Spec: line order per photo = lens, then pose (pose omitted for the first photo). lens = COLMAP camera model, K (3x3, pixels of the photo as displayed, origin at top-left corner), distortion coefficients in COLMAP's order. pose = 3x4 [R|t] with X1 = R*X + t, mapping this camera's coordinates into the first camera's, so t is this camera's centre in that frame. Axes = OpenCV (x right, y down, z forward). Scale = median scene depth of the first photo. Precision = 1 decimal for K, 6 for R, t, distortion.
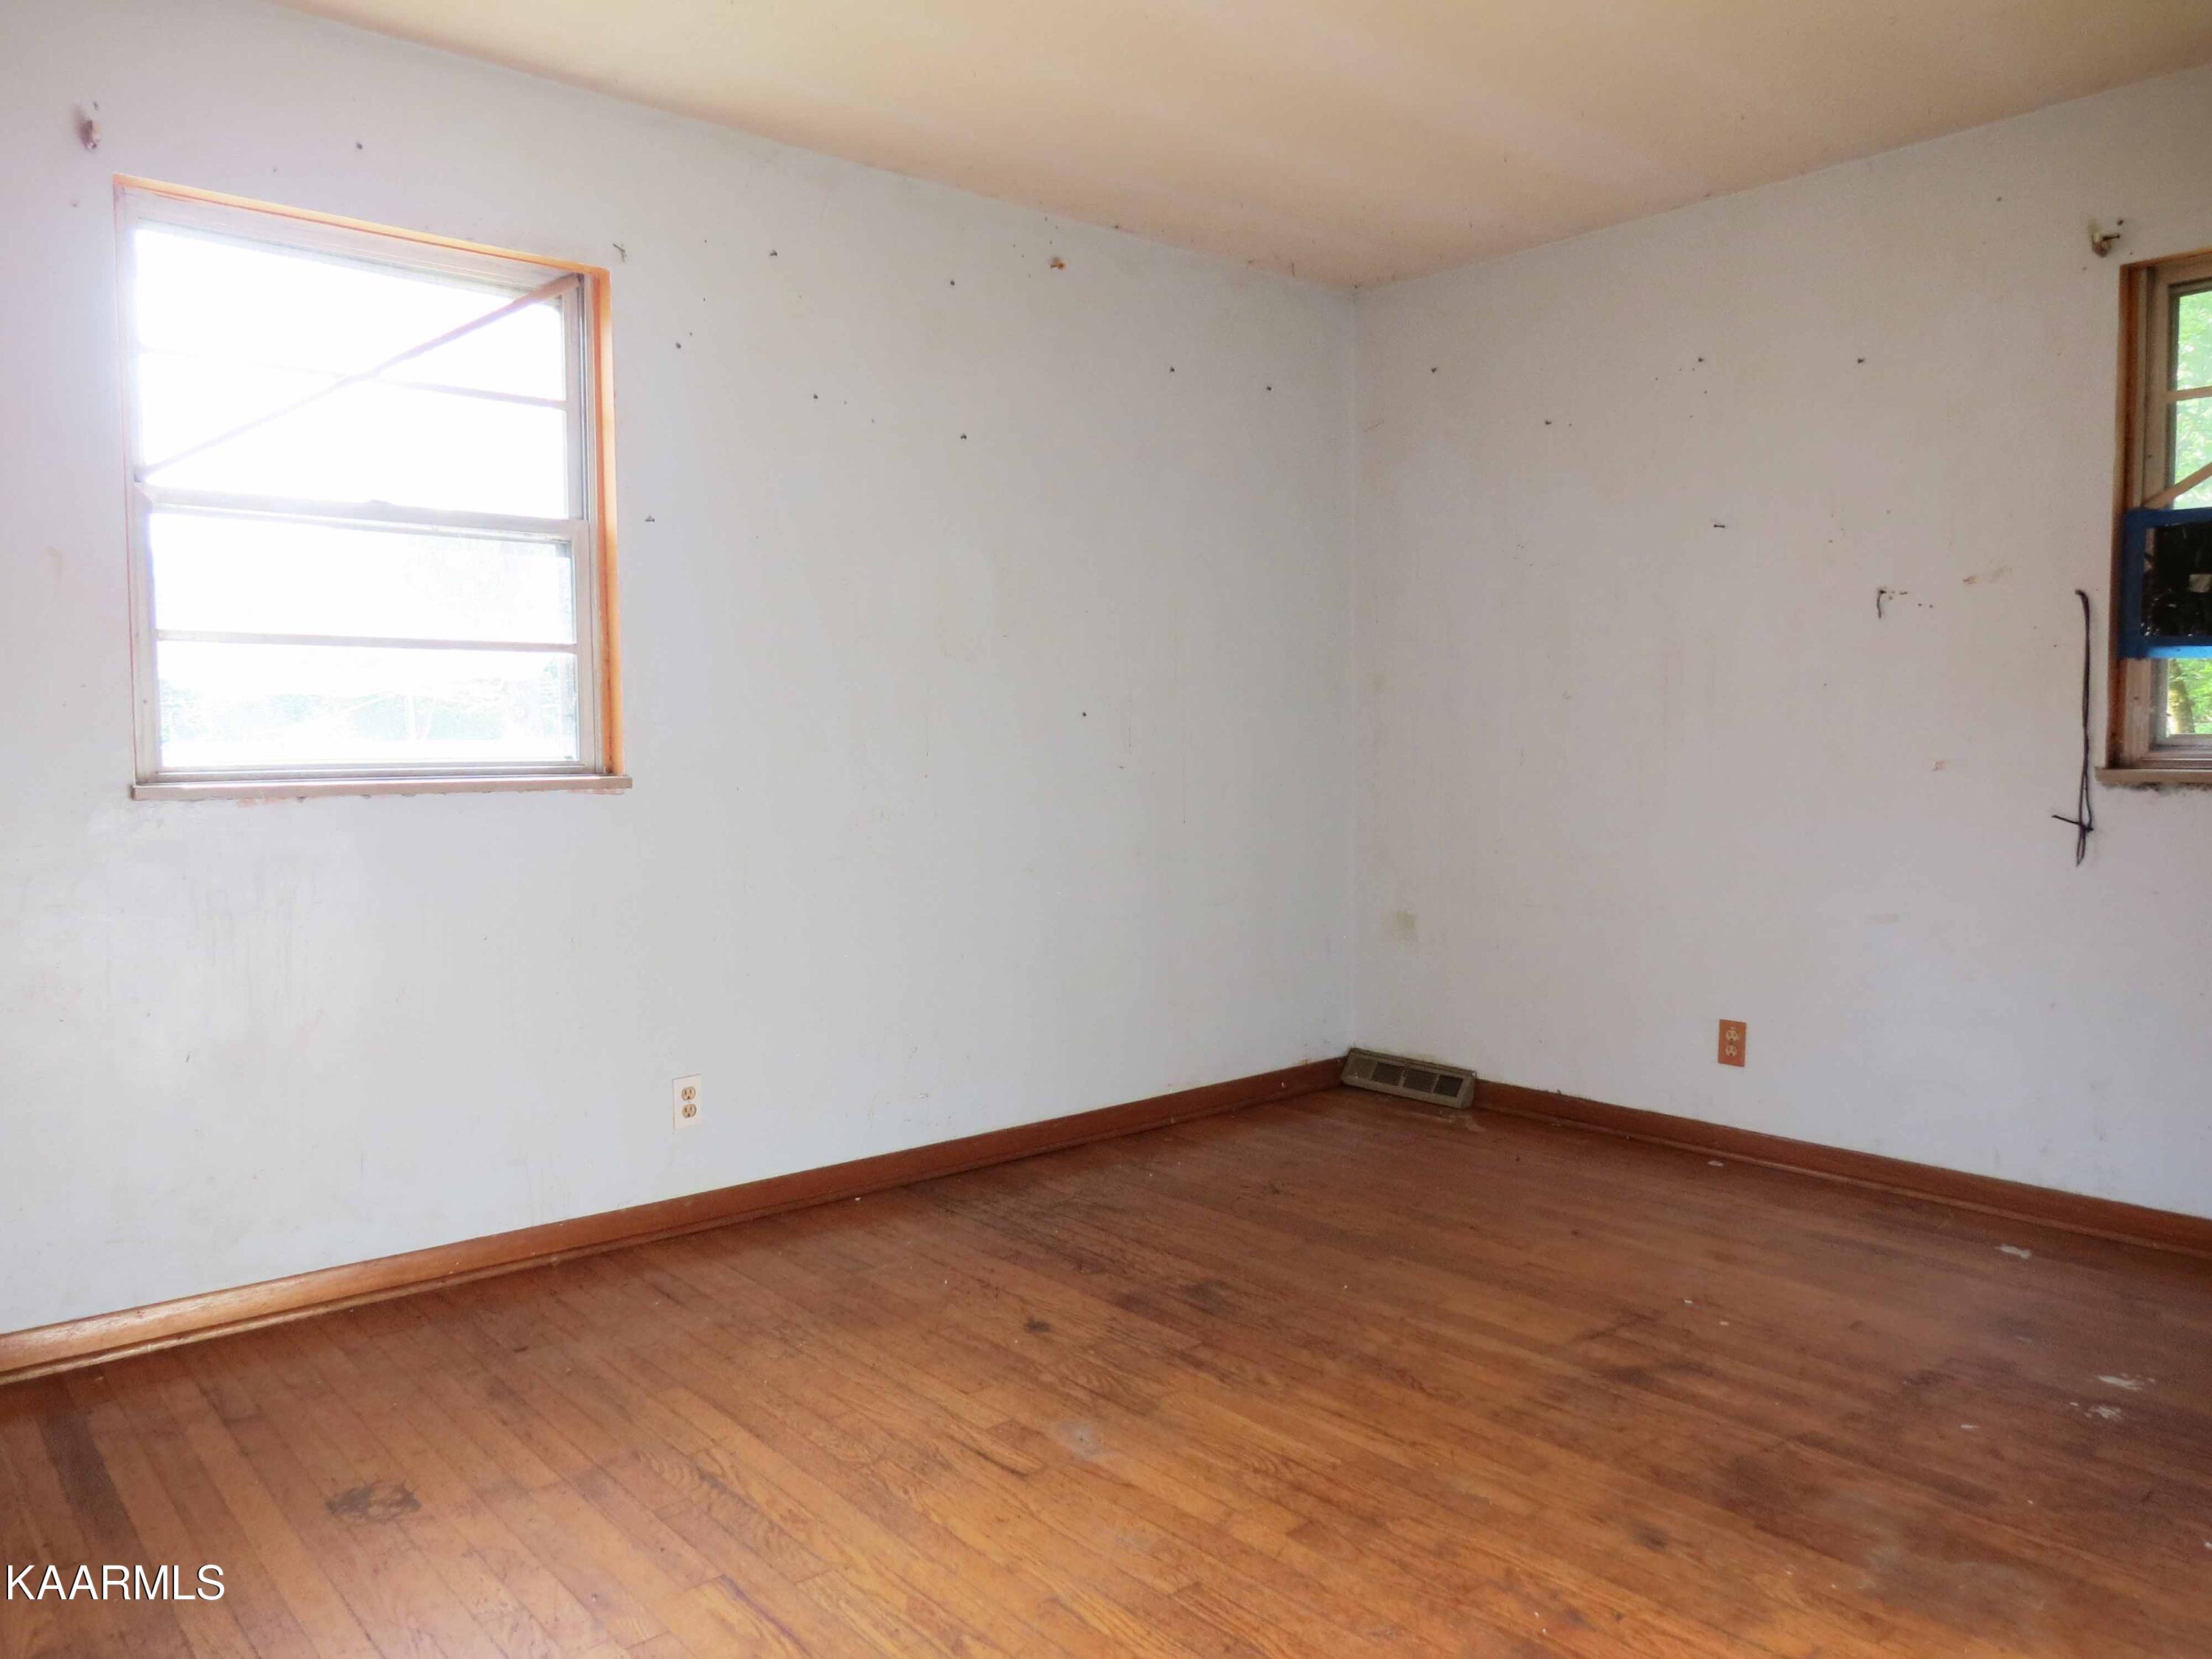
lens RADIAL K [[1571.0, 0, 1106.0], [0, 1571.0, 829.5], [0, 0, 1]] dist [-0.028269, 0.010277]
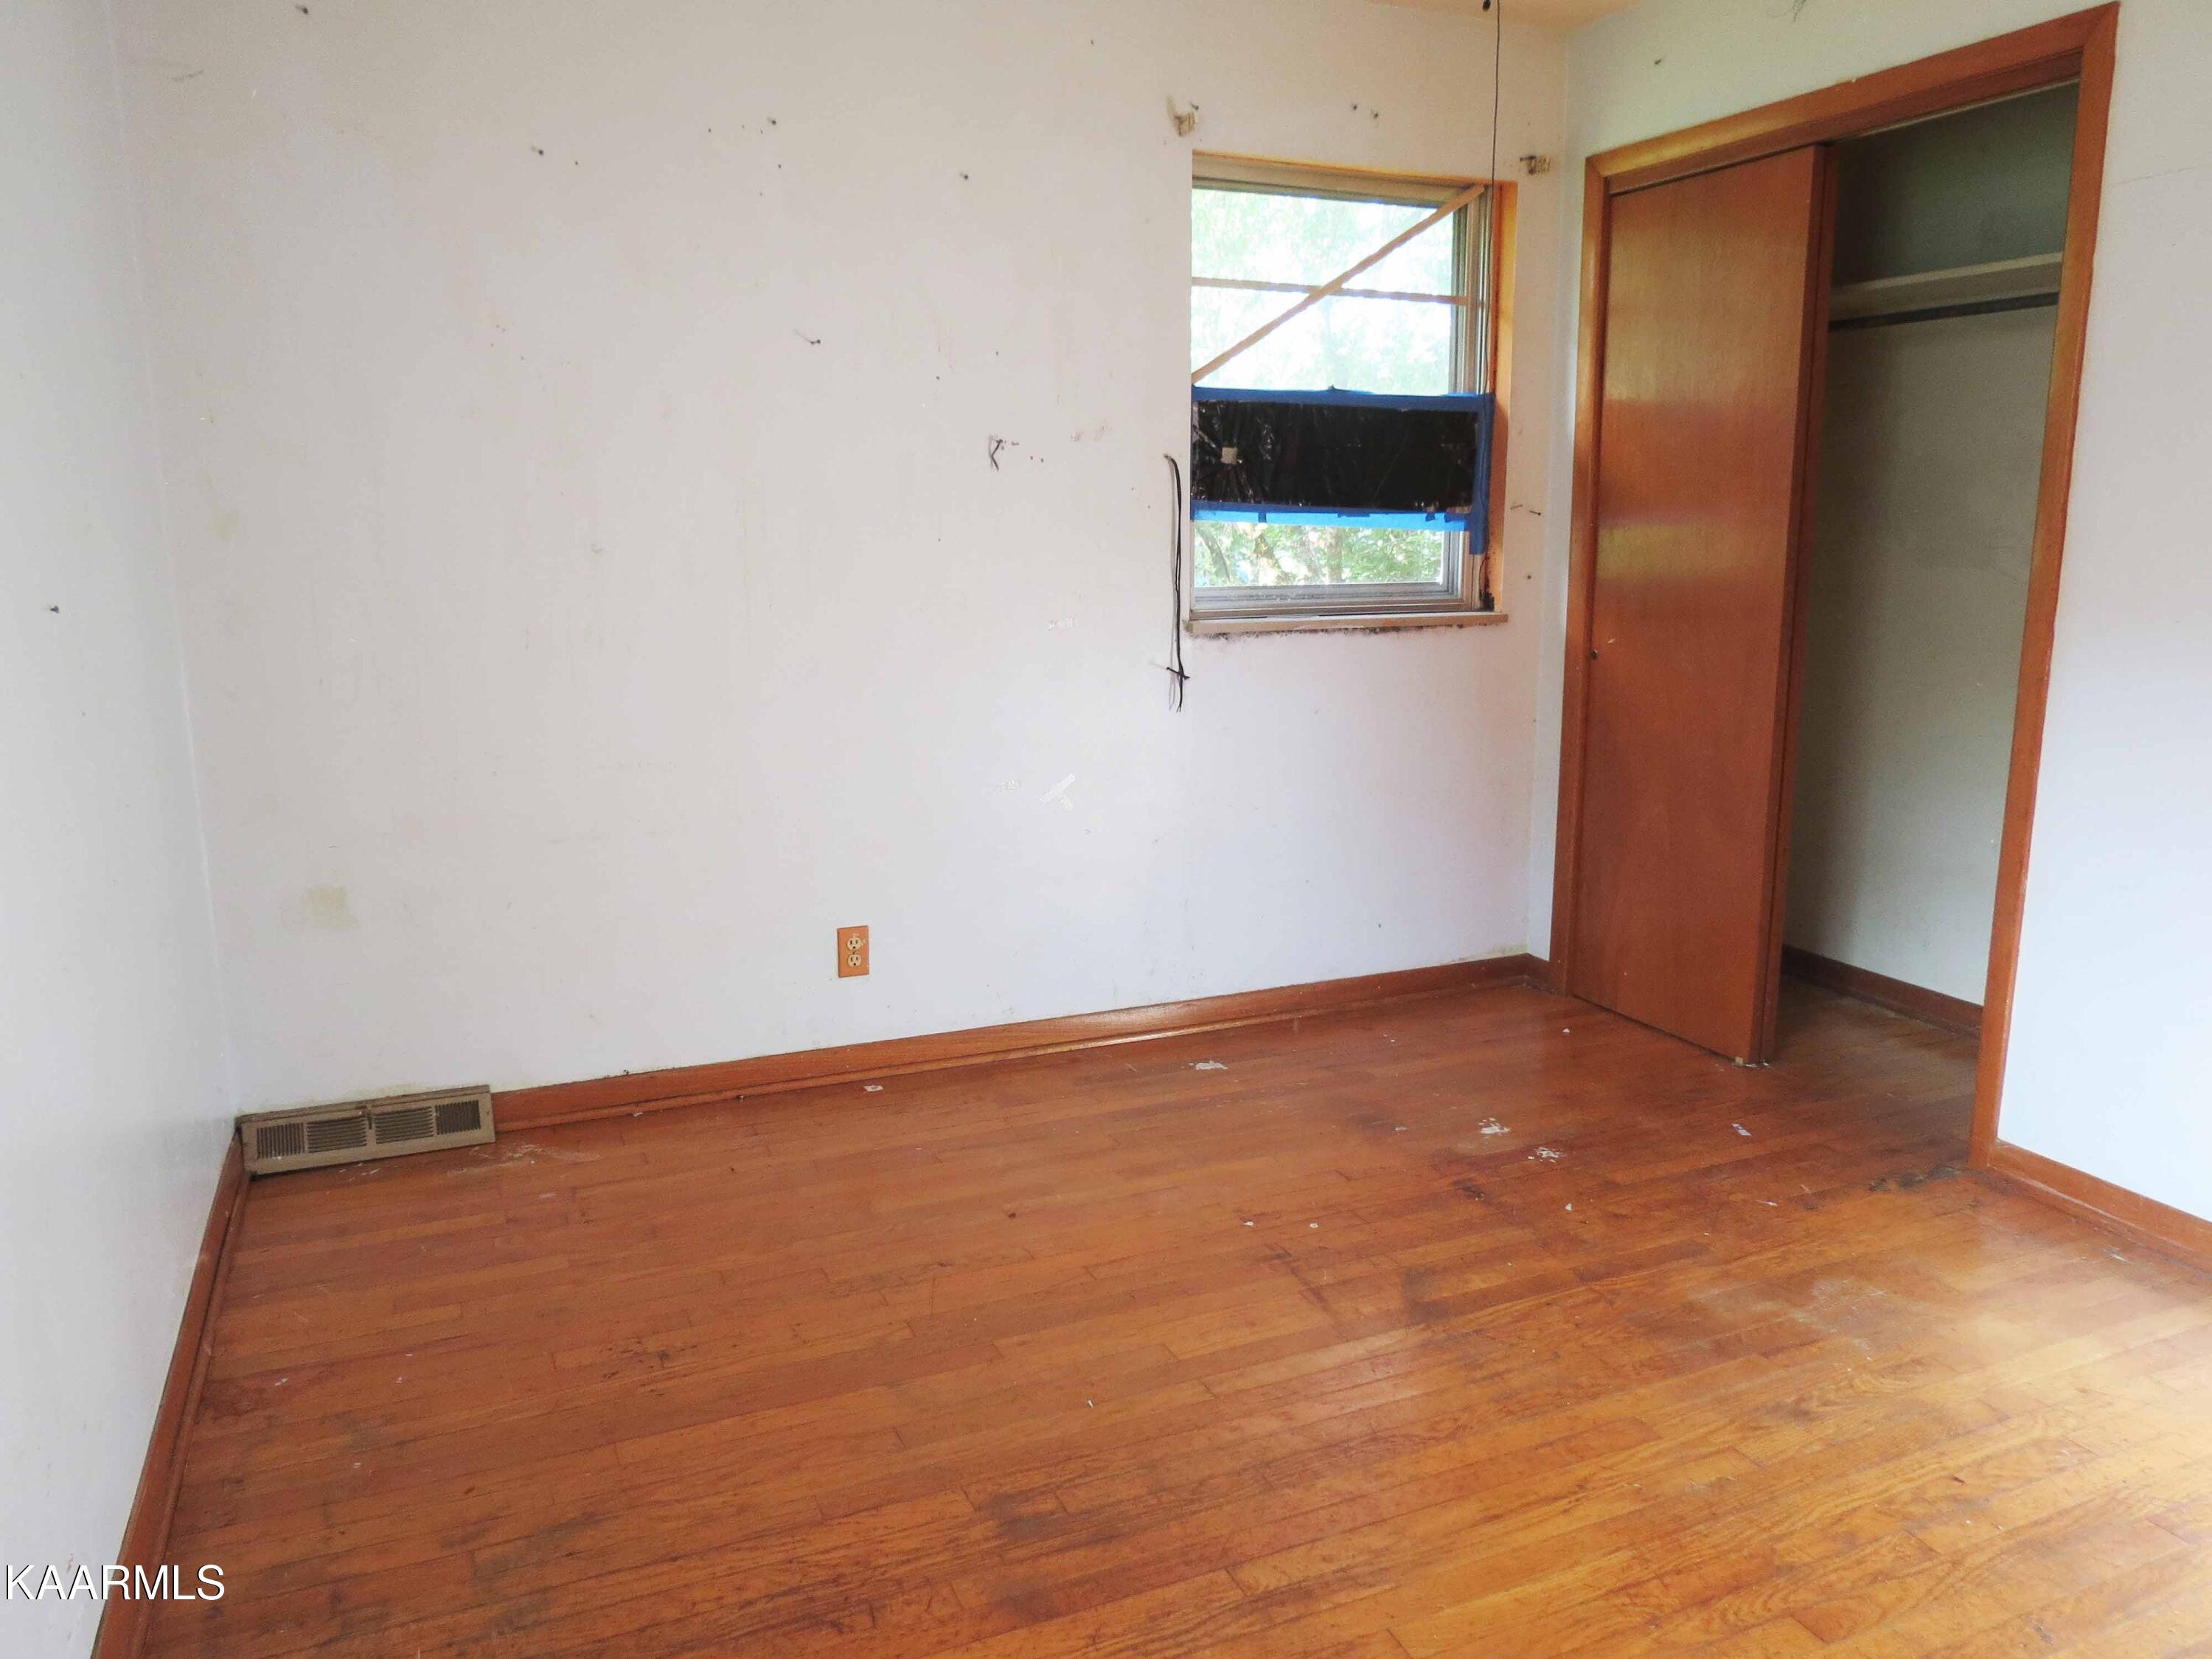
lens RADIAL K [[1564.9, 0, 1106.0], [0, 1564.9, 829.5], [0, 0, 1]] dist [-0.043580, 0.005467]
pose [[0.303653, -0.179266, 0.935766, -0.448423], [0.061510, 0.983780, 0.168504, -0.085792], [-0.950795, 0.006392, 0.309754, 0.730255]]
